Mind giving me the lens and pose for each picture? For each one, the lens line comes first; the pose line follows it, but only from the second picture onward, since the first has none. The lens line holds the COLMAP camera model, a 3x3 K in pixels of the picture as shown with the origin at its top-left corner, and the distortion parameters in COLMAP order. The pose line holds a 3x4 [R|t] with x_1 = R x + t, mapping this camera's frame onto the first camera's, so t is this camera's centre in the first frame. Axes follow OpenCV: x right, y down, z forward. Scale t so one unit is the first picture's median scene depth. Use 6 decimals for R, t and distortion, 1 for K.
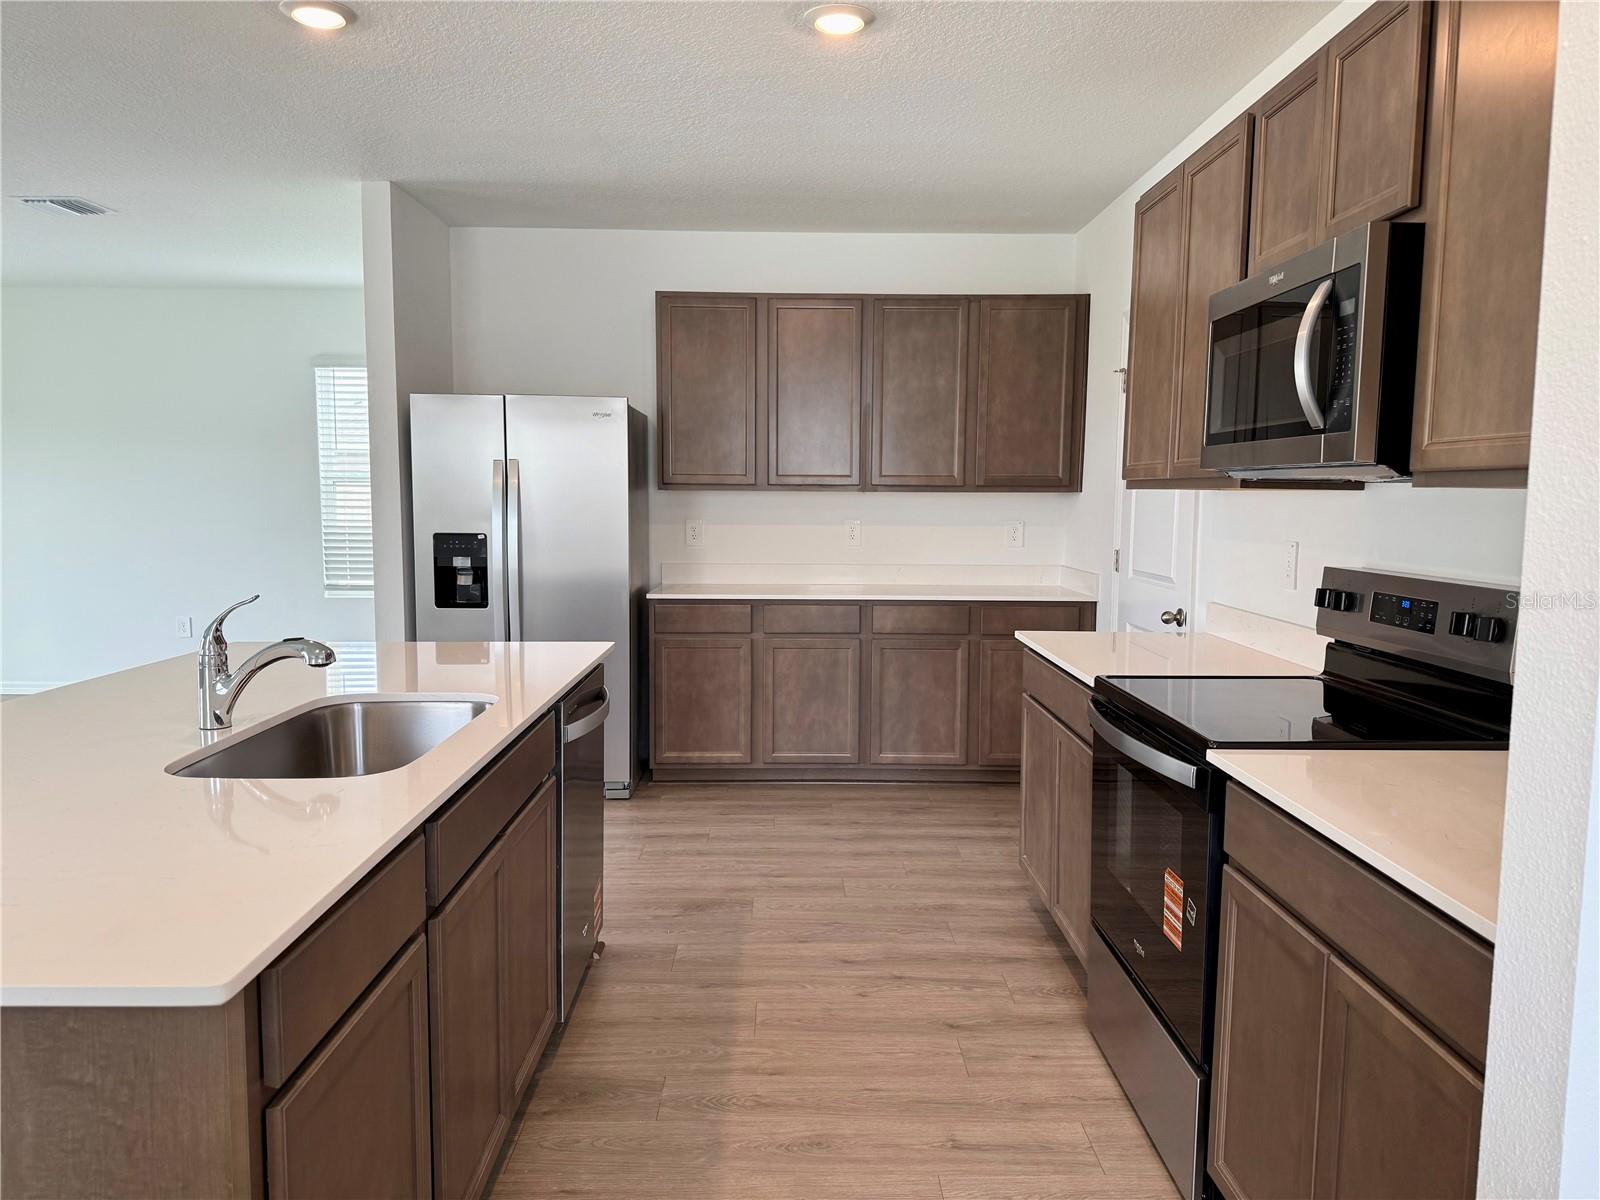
lens RADIAL K [[1125.3, 0, 798.9], [0, 1125.3, 587.7], [0, 0, 1]] dist [0.041823, -0.058043]
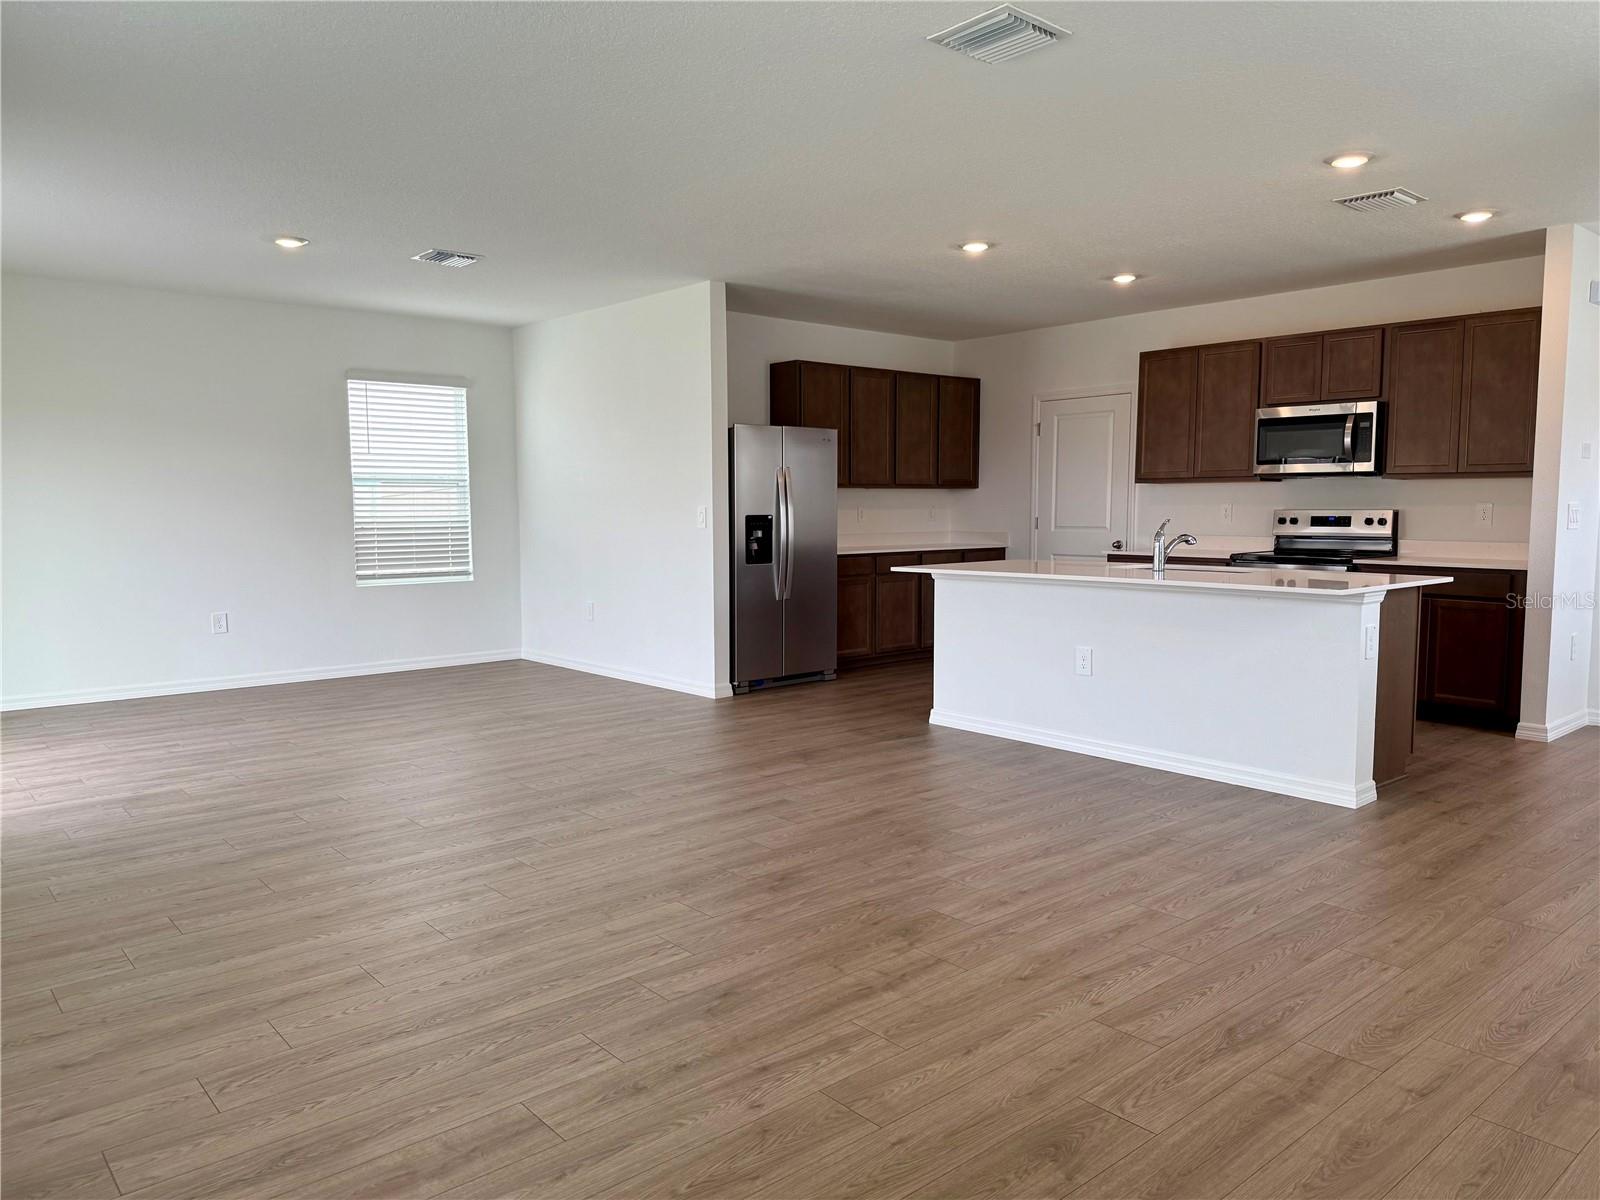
lens RADIAL K [[1125.3, 0, 792.3], [0, 1125.3, 601.2], [0, 0, 1]] dist [0.041823, -0.058043]
pose [[0.768942, -0.064829, 0.636023, -1.238220], [0.062964, 0.997688, 0.025570, 0.033029], [-0.636211, 0.020384, 0.771246, -0.202201]]
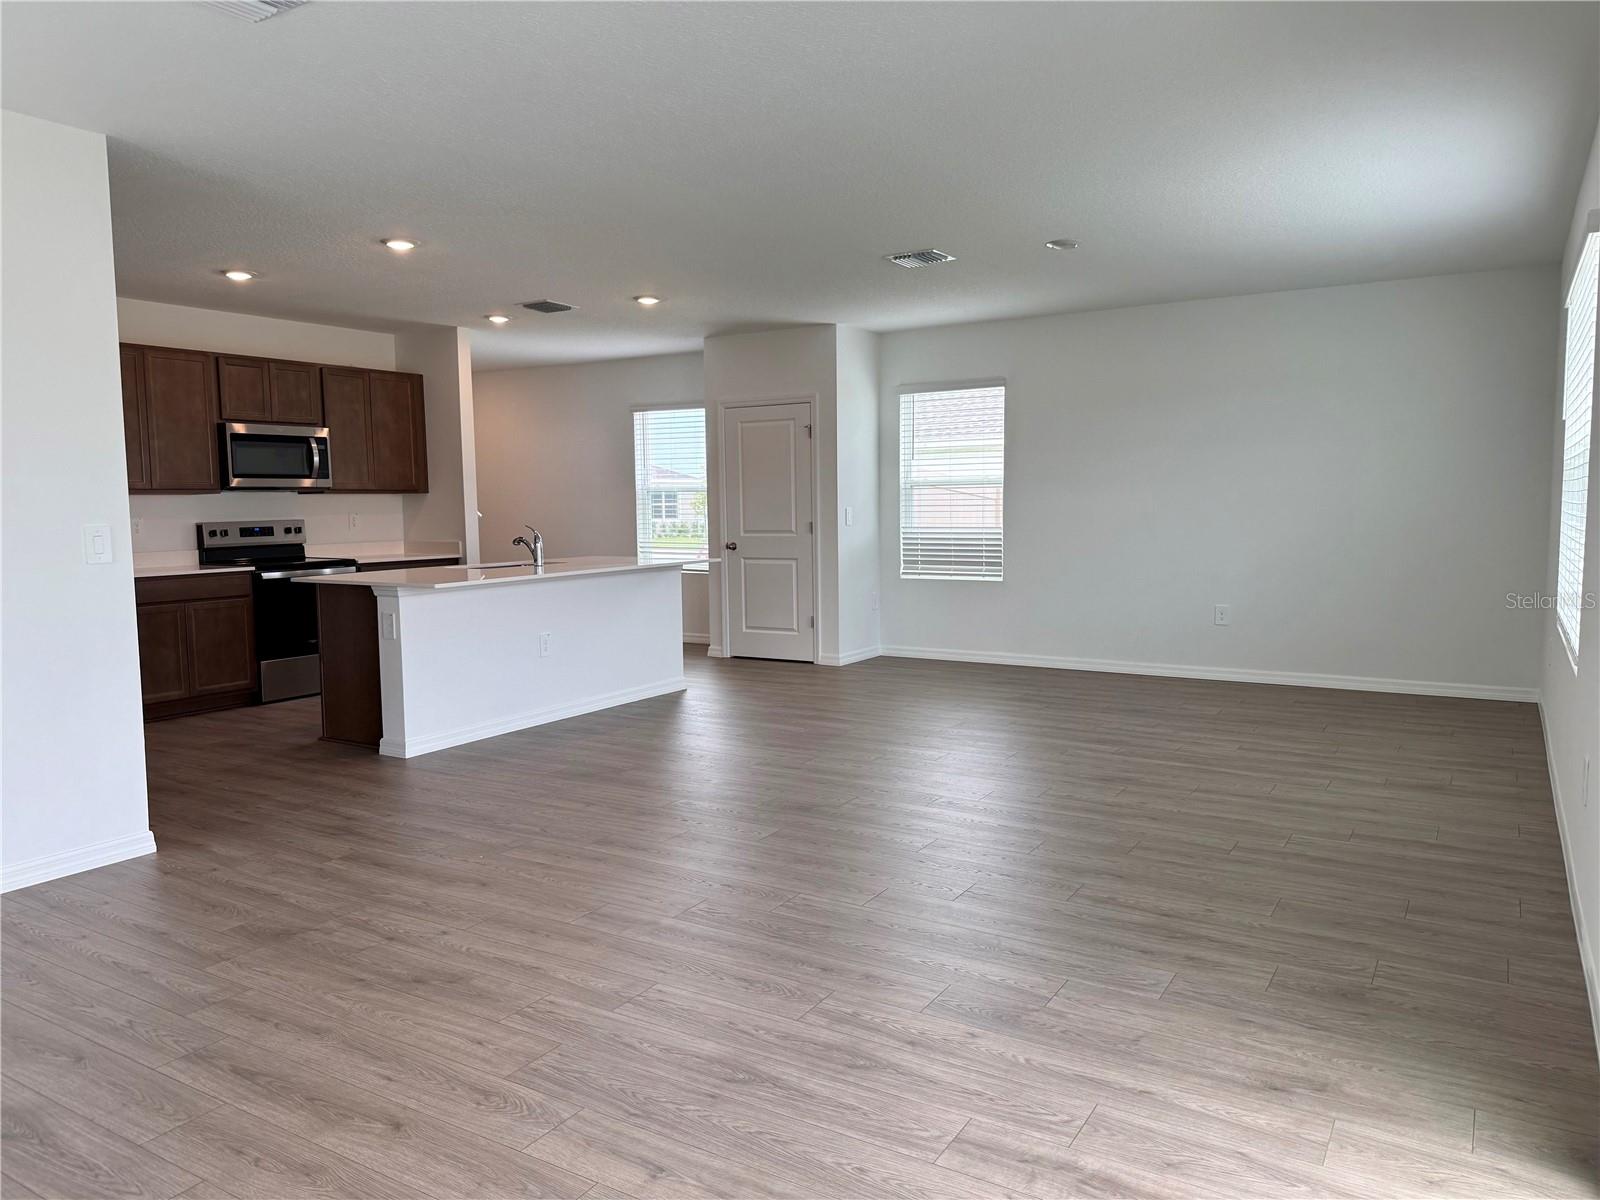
lens RADIAL K [[1125.3, 0, 817.9], [0, 1125.3, 600.4], [0, 0, 1]] dist [0.041823, -0.058043]
pose [[-0.848773, -0.042447, 0.527050, -1.275930], [0.052961, 0.984936, 0.164612, -0.115898], [-0.526098, 0.167631, -0.833739, 1.434723]]
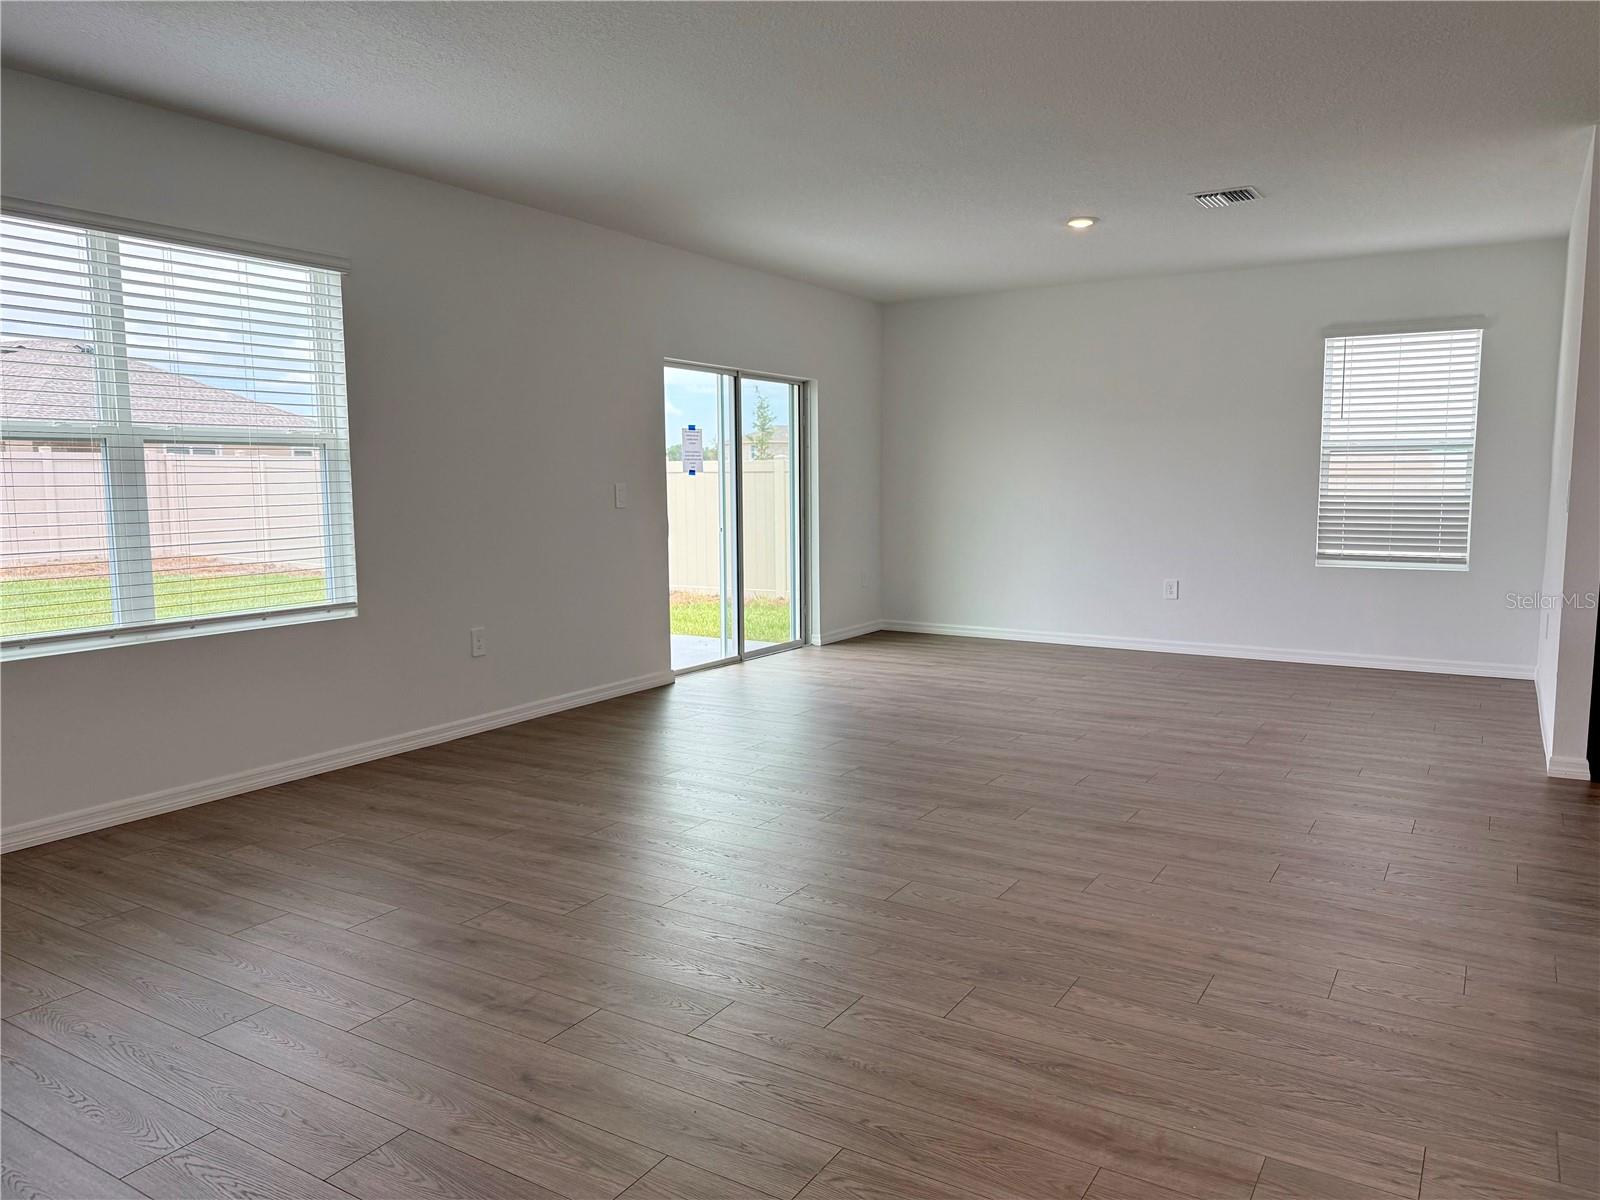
lens RADIAL K [[1125.3, 0, 801.3], [0, 1125.3, 594.4], [0, 0, 1]] dist [0.041823, -0.058043]
pose [[0.848877, 0.050995, -0.526124, -0.426883], [-0.039381, 0.998671, 0.033259, 0.028231], [0.527121, -0.007514, 0.849757, -0.161695]]
